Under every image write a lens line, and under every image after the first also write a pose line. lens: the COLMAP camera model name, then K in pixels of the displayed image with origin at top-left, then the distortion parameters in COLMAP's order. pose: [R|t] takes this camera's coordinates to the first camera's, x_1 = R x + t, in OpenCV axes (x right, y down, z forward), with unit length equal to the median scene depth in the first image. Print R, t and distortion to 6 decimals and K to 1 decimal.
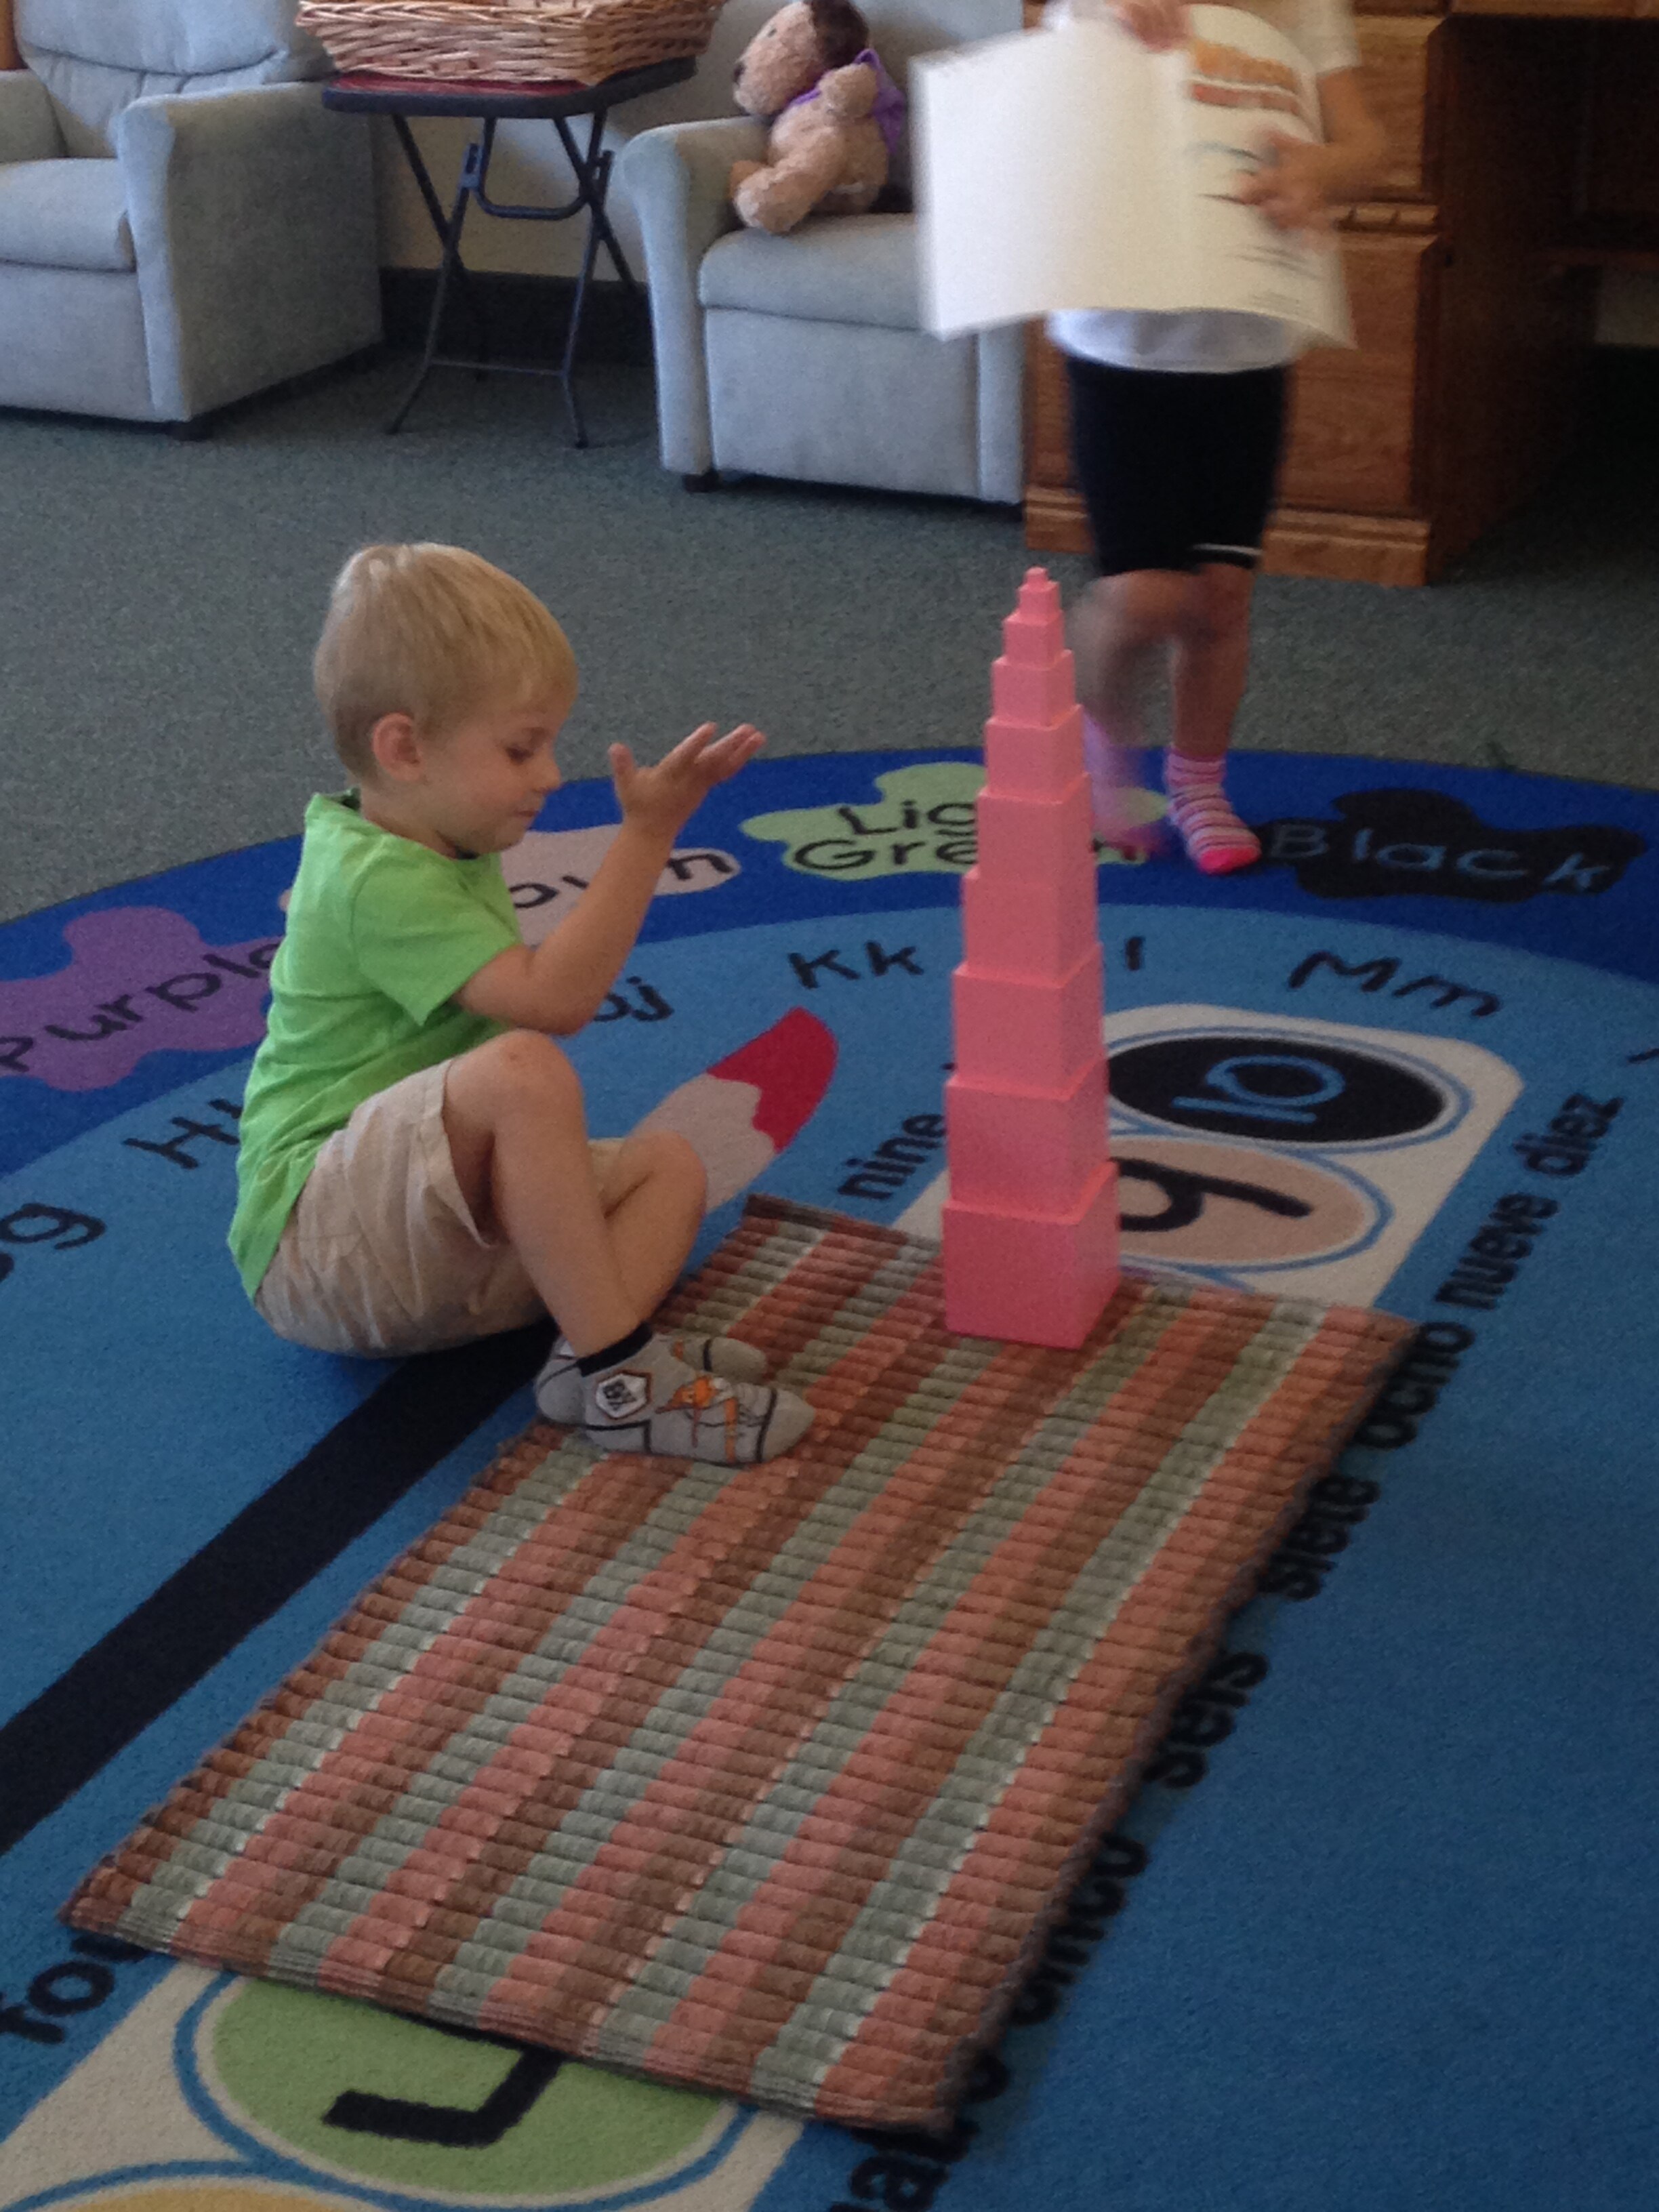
lens RADIAL K [[4115.4, 0, 826.8], [0, 4115.4, 1103.4], [0, 0, 1]] dist [0.359253, 0.000000]
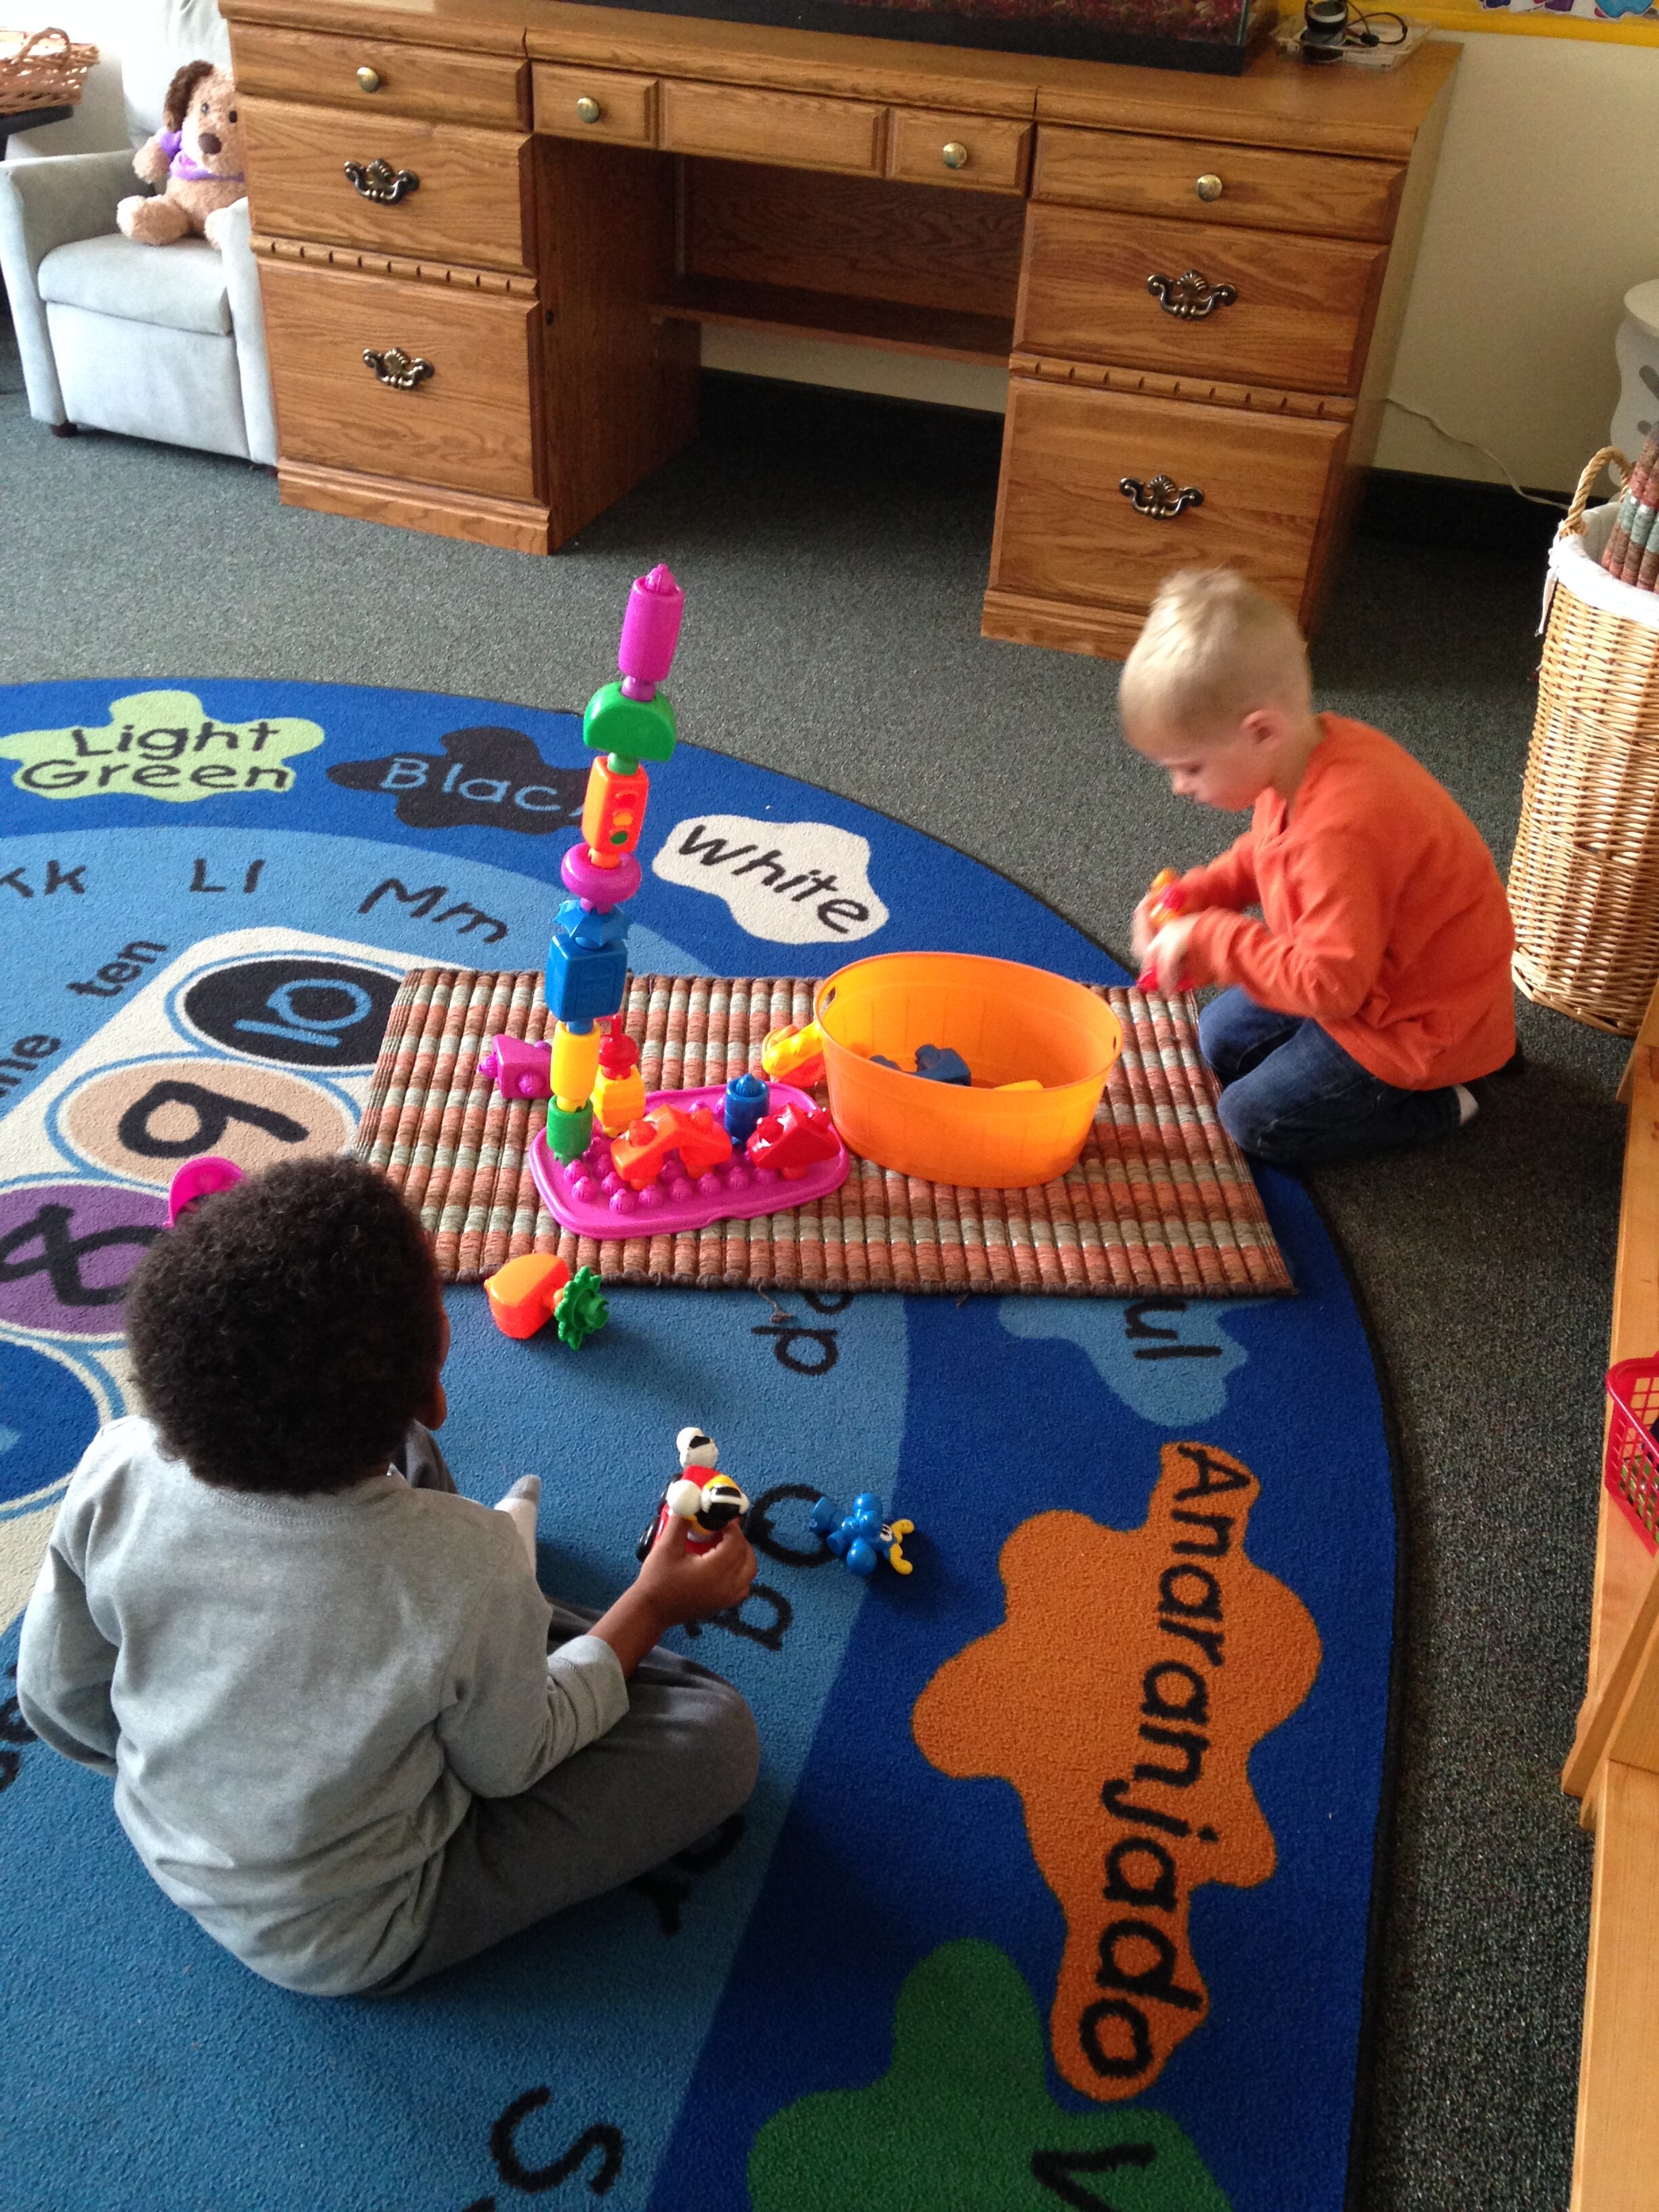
lens RADIAL K [[2061.1, 0, 831.0], [0, 2061.1, 1109.0], [0, 0, 1]] dist [0.076582, 0.000000]
pose [[0.992674, -0.002675, 0.120793, 0.170939], [-0.025101, 0.973377, 0.227832, -0.115716], [-0.118187, -0.229195, 0.966179, 0.285403]]
